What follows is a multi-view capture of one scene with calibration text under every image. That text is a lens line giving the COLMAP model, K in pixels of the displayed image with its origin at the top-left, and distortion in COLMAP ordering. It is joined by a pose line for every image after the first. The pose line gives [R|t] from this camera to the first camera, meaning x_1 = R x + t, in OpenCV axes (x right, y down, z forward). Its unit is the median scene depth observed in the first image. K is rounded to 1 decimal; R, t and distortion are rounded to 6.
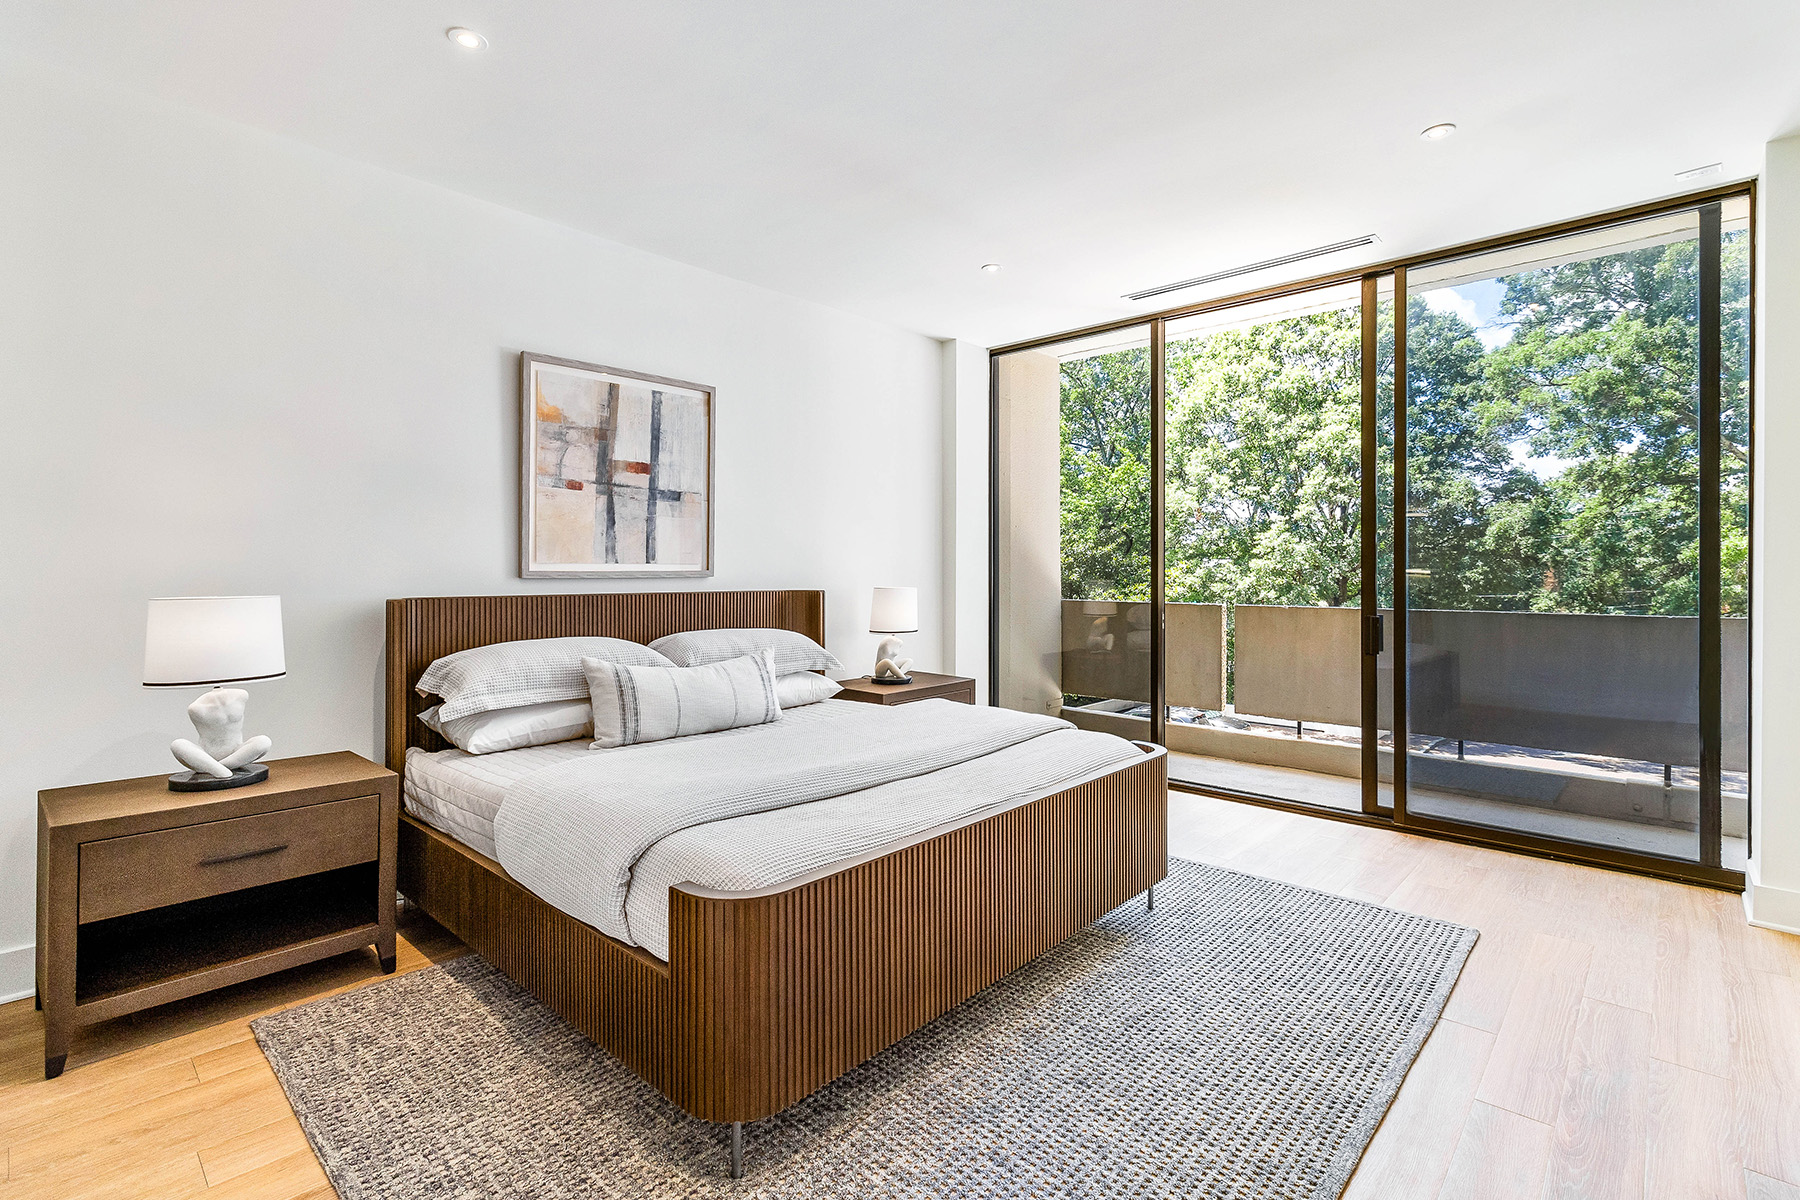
lens RADIAL K [[835.7, 0, 904.2], [0, 835.7, 562.0], [0, 0, 1]] dist [-0.000569, -0.001100]
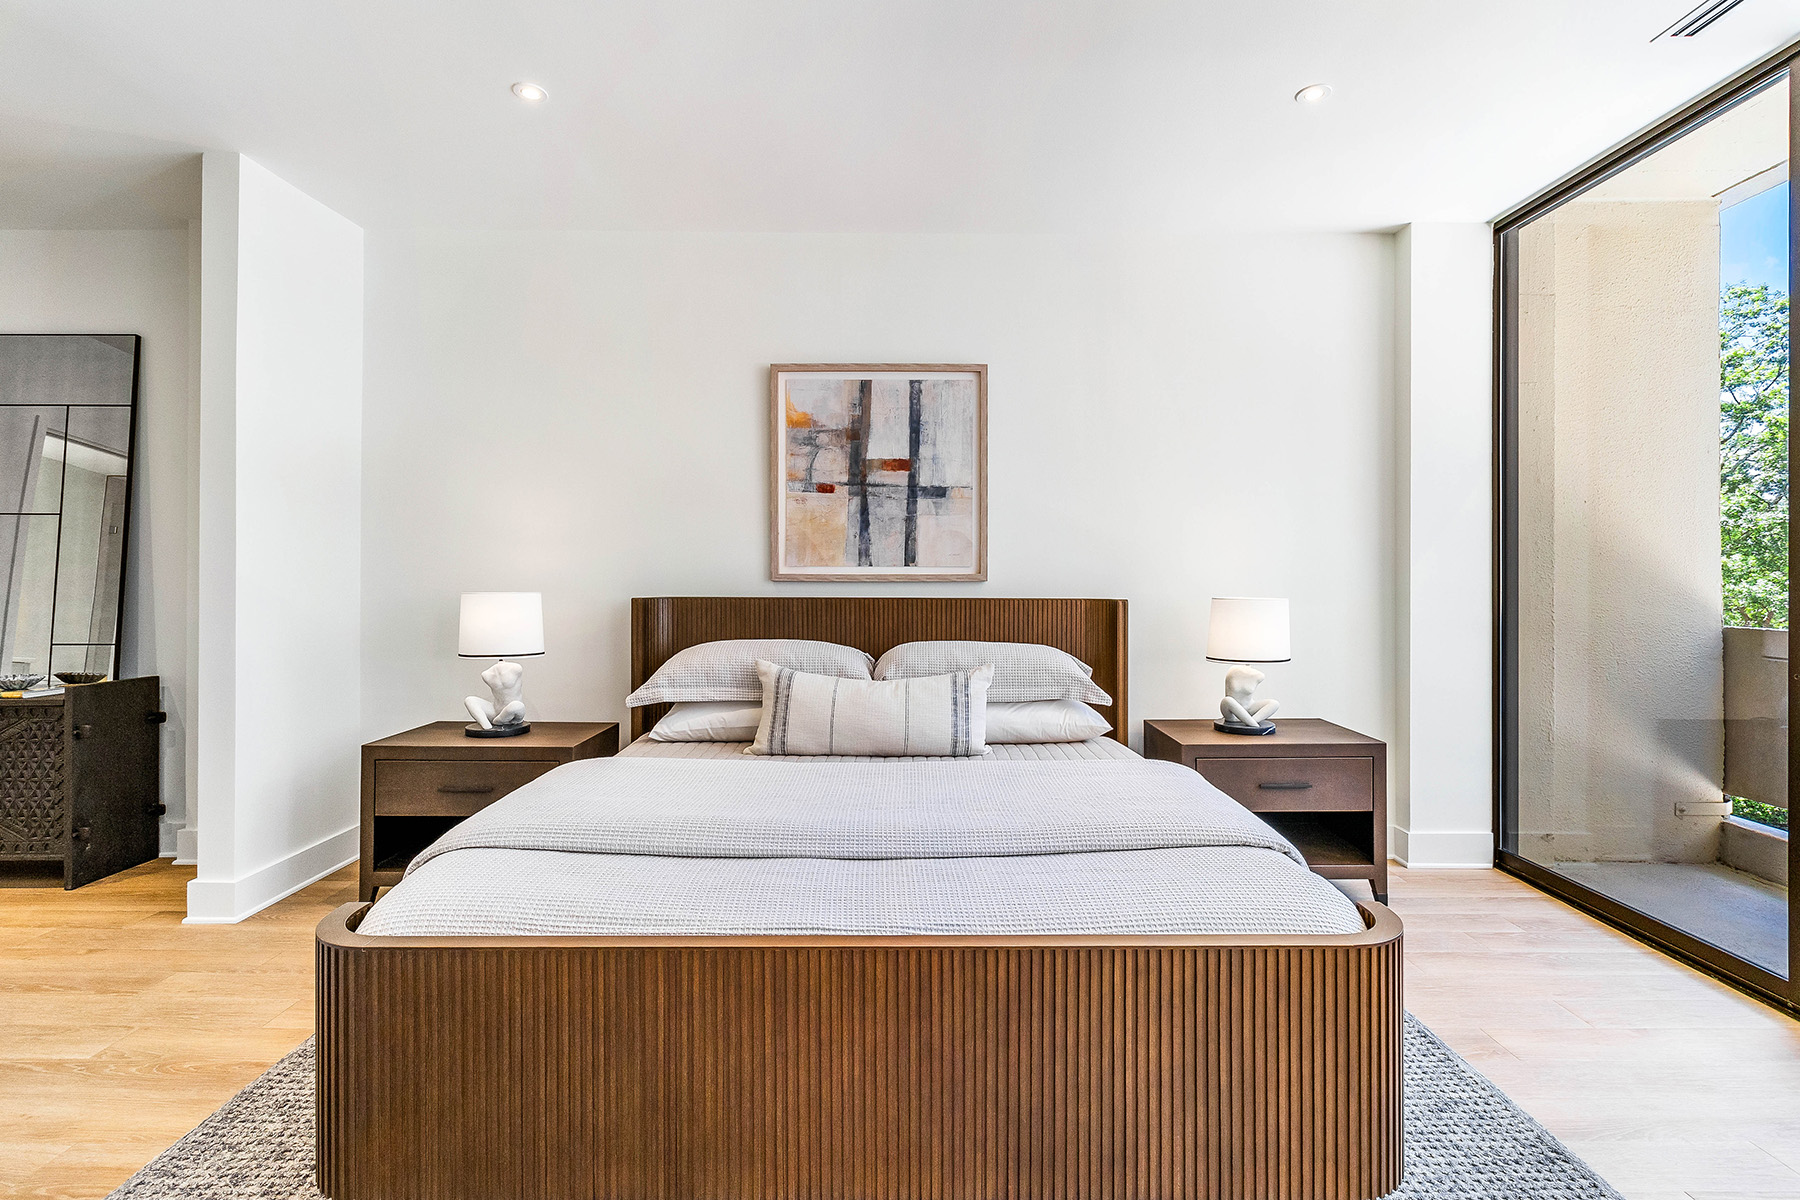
lens RADIAL K [[835.7, 0, 913.2], [0, 835.7, 570.4], [0, 0, 1]] dist [-0.000569, -0.001100]
pose [[0.685205, -0.004628, -0.728335, 0.390123], [0.004727, 0.999987, -0.001907, 0.008283], [0.728335, -0.002137, 0.685218, 0.377574]]
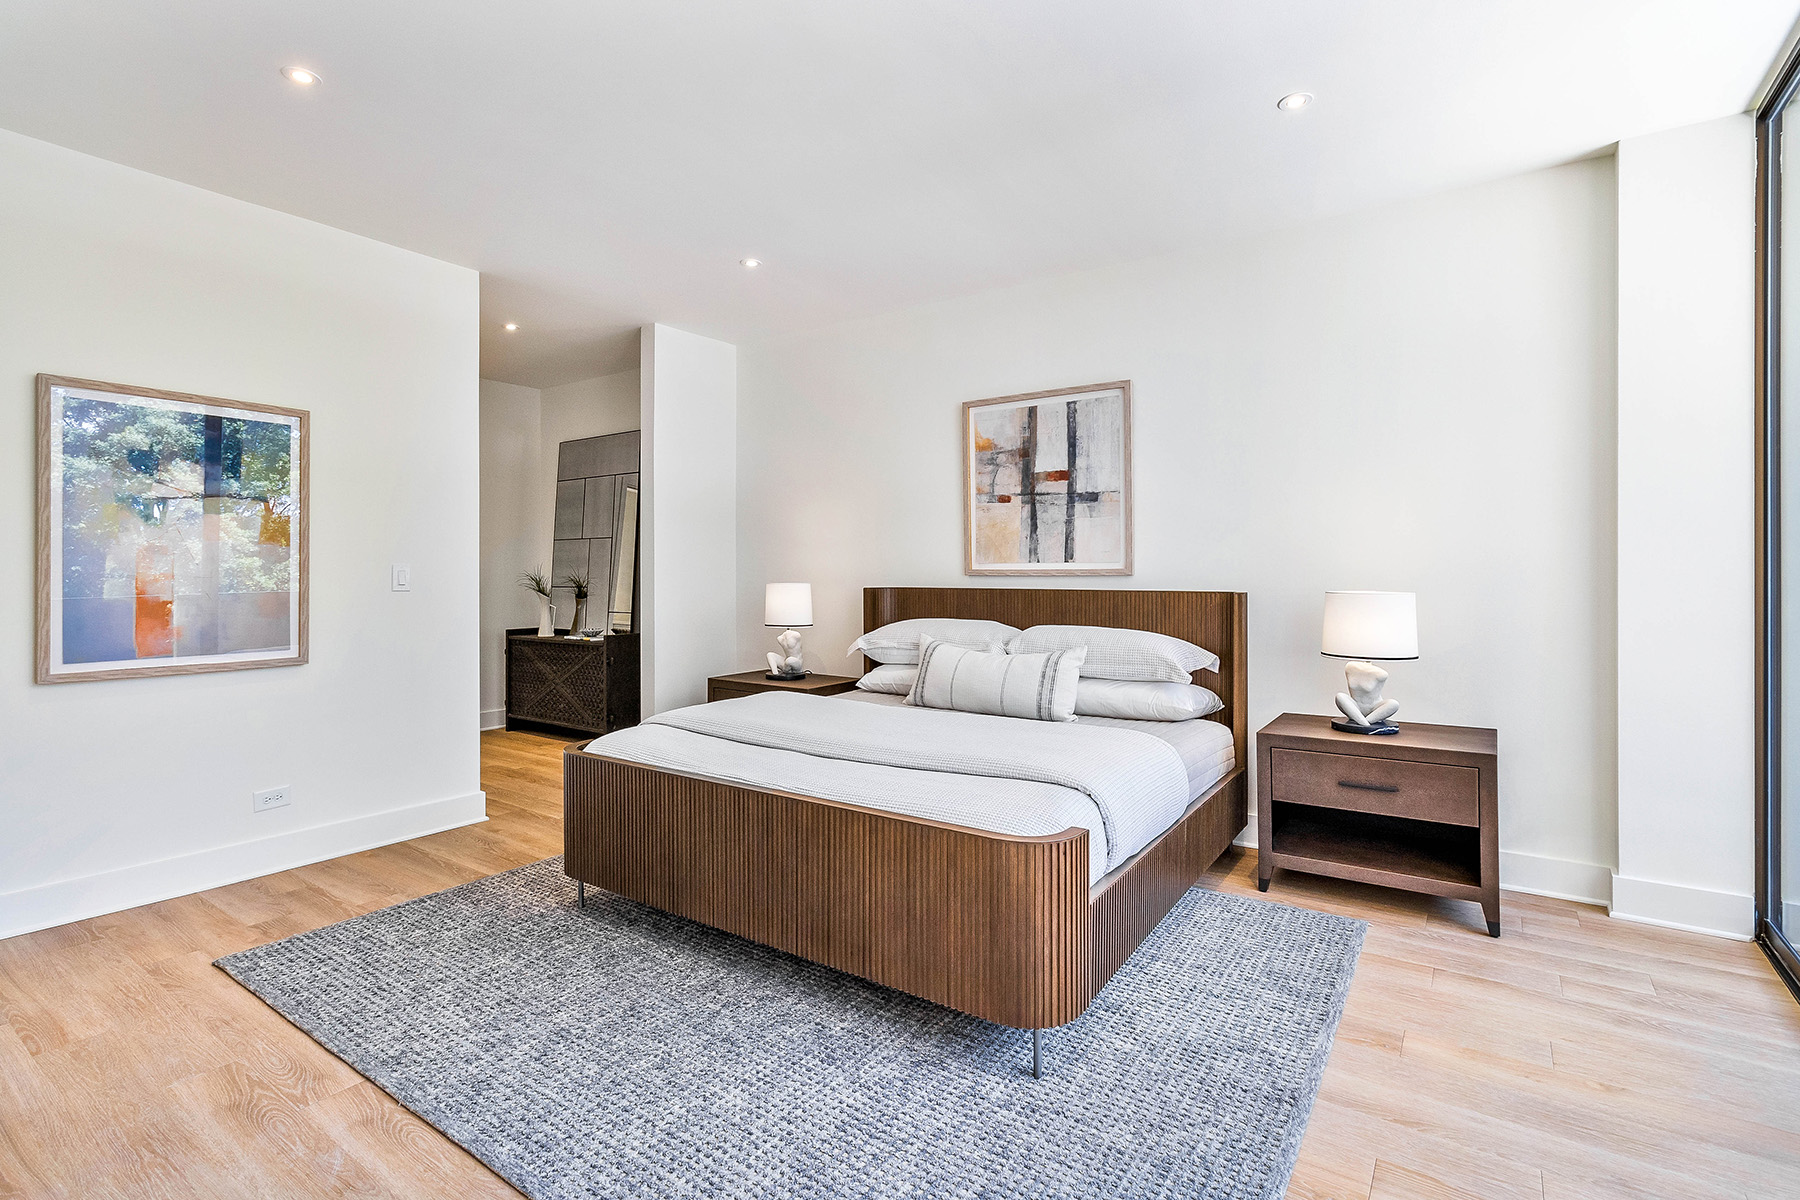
lens RADIAL K [[835.7, 0, 903.8], [0, 835.7, 571.9], [0, 0, 1]] dist [-0.000569, -0.001100]
pose [[0.144987, -0.000160, -0.989434, 0.761338], [0.011291, 0.999935, 0.001493, 0.010441], [0.989369, -0.011388, 0.144979, 0.653407]]
